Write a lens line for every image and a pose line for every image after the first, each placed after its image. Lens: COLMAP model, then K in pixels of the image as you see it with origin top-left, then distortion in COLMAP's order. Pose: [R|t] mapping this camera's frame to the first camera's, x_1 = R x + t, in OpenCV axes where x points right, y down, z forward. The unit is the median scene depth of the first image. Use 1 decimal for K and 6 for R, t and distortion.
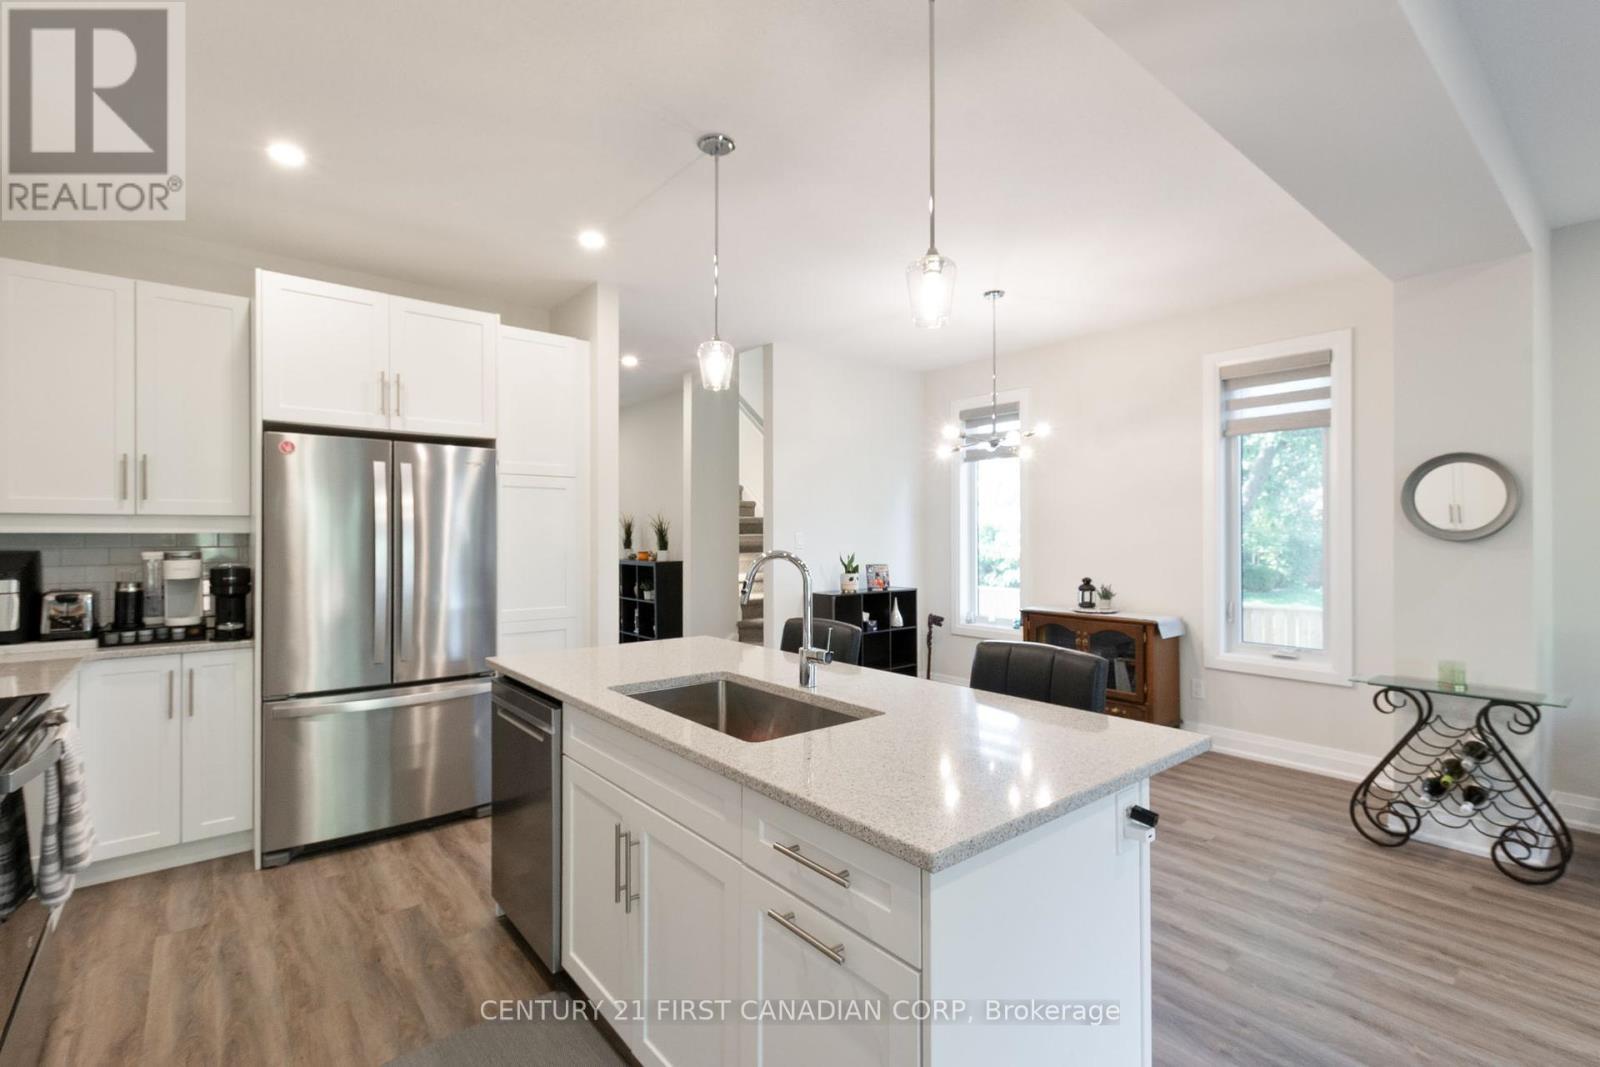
lens RADIAL K [[731.4, 0, 816.5], [0, 731.4, 532.5], [0, 0, 1]] dist [0.001241, -0.000007]
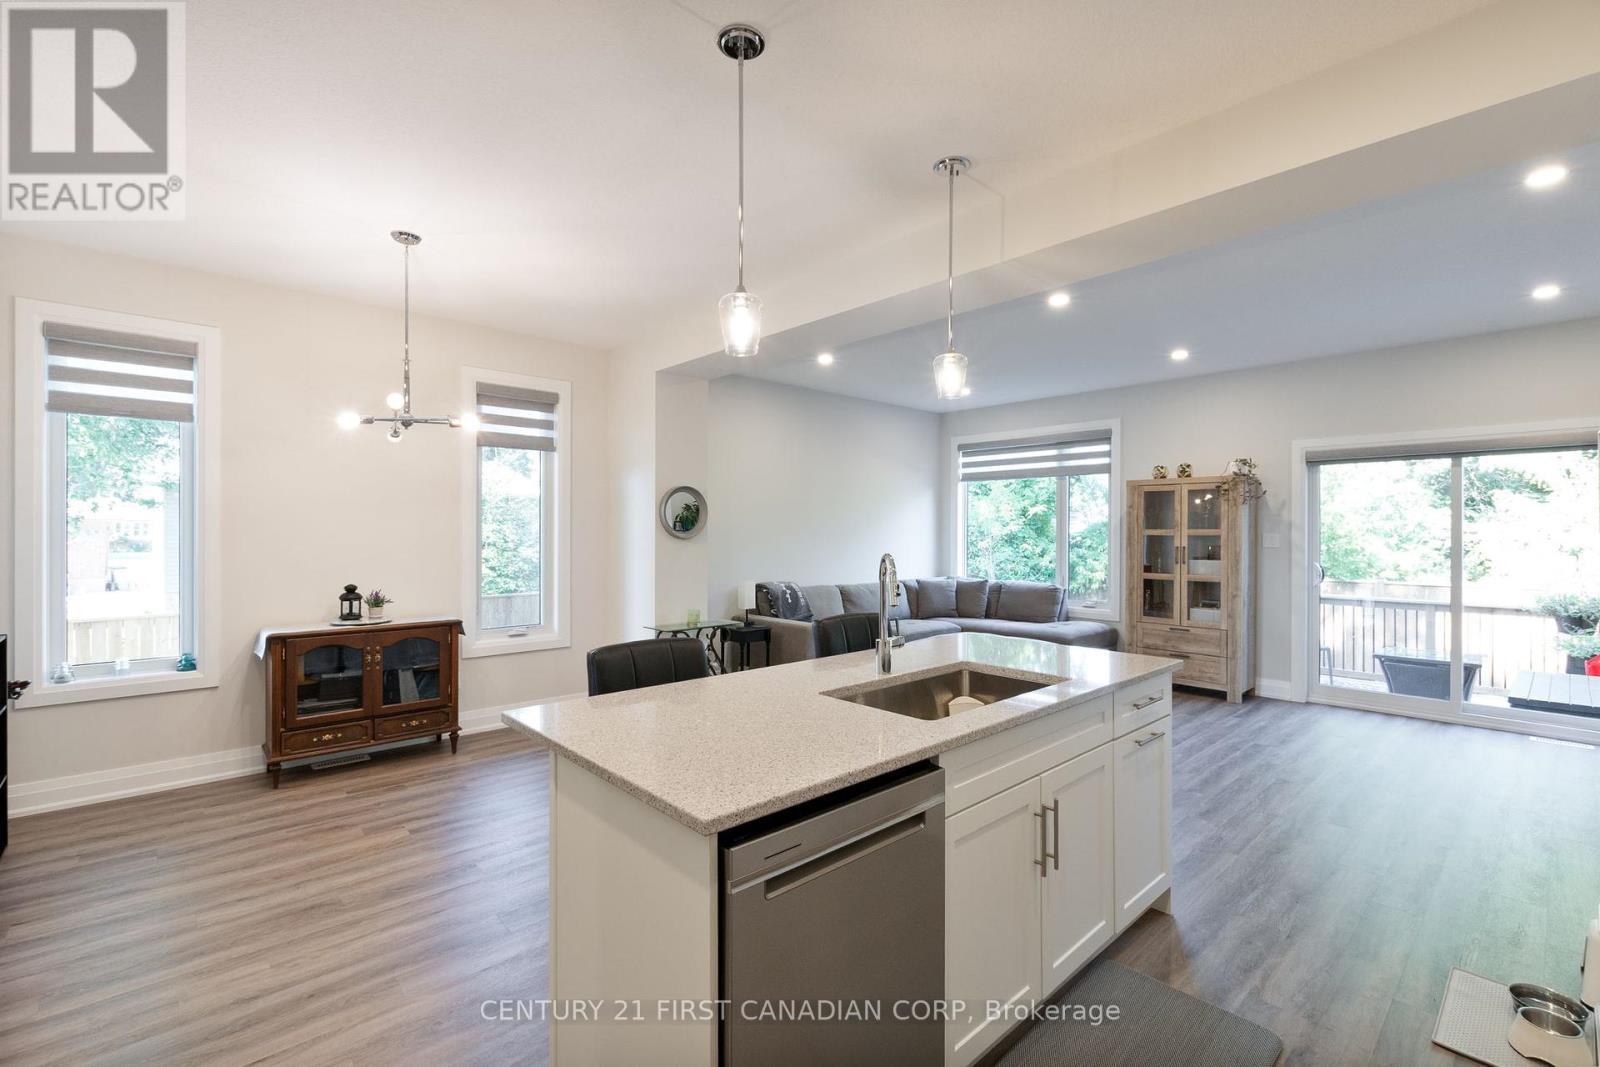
lens RADIAL K [[701.6, 0, 795.9], [0, 701.6, 530.6], [0, 0, 1]] dist [-0.000313, -0.000956]
pose [[-0.041703, 0.000741, 0.999130, -0.789775], [-0.003246, 0.999994, -0.000877, -0.005020], [-0.999125, -0.003279, -0.041700, 0.857752]]
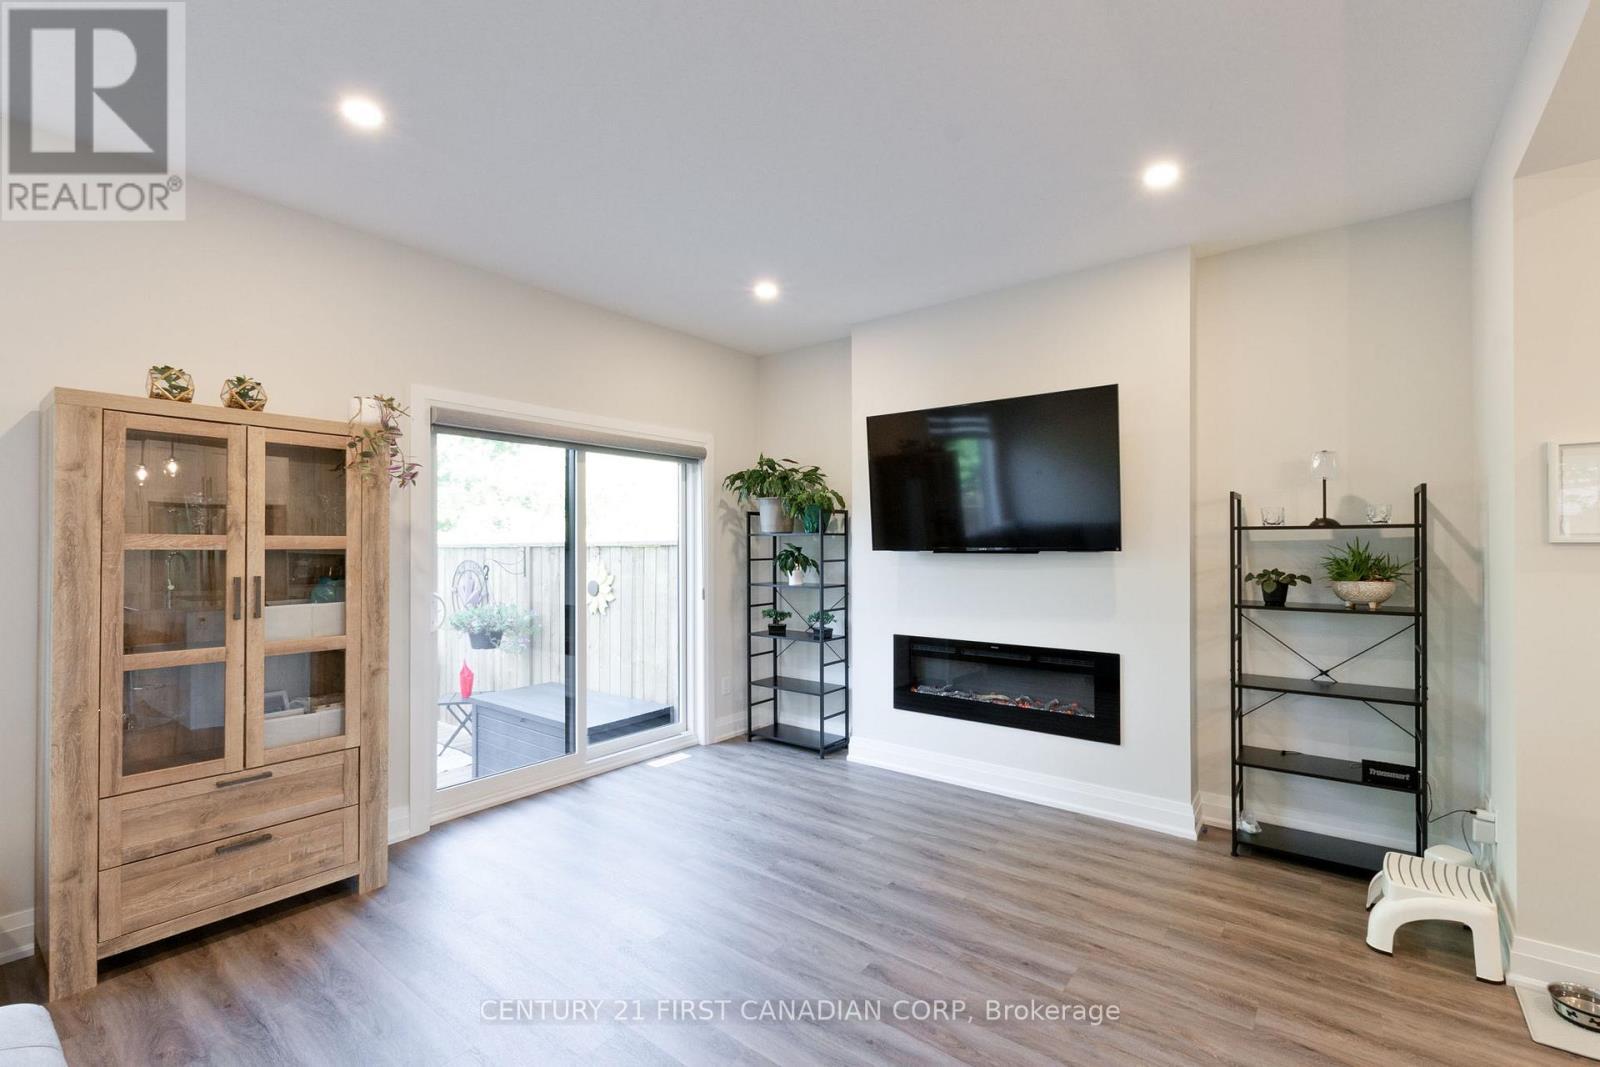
lens RADIAL K [[685.2, 0, 823.3], [0, 685.2, 542.7], [0, 0, 1]] dist [0.001778, 0.000247]
pose [[-0.976598, 0.000870, -0.215070, 0.728523], [0.002485, 0.999971, -0.007241, 0.003430], [0.215057, -0.007606, -0.976572, 0.602735]]
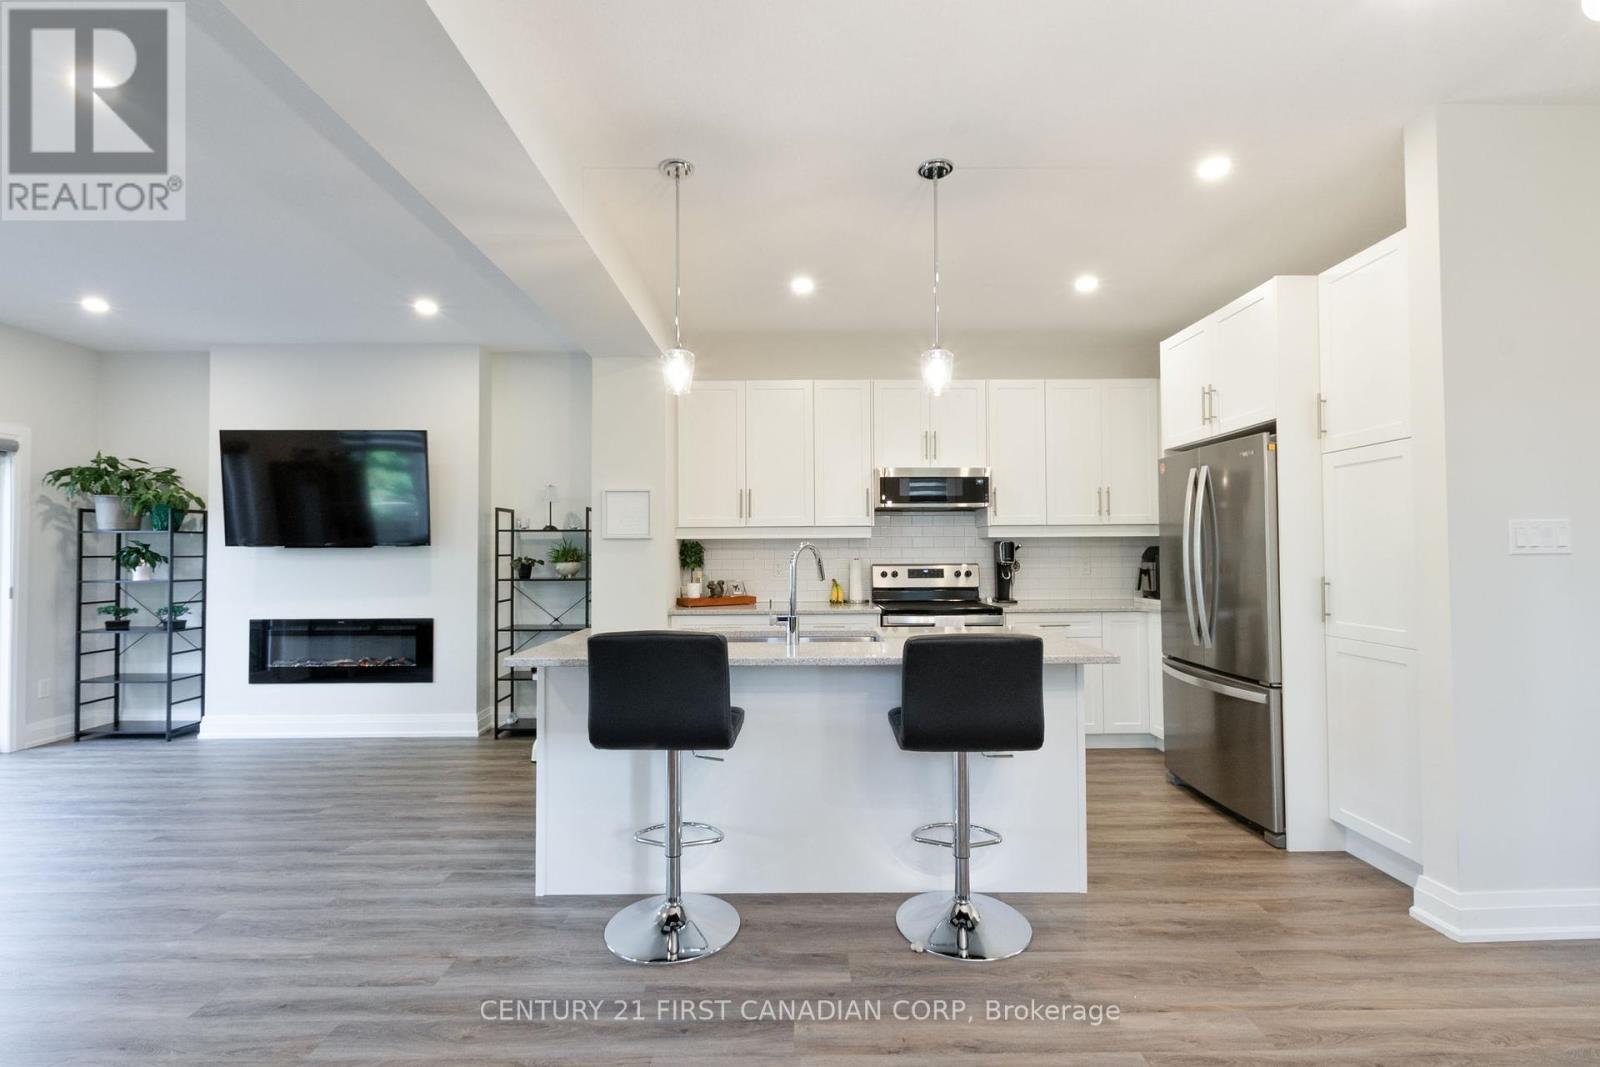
lens RADIAL K [[692.9, 0, 785.8], [0, 692.9, 537.2], [0, 0, 1]] dist [0.001357, 0.000141]
pose [[-0.657413, -0.014425, -0.753392, 0.689425], [0.006258, 0.999678, -0.024601, 0.036645], [0.753504, -0.020888, -0.657111, 1.323583]]
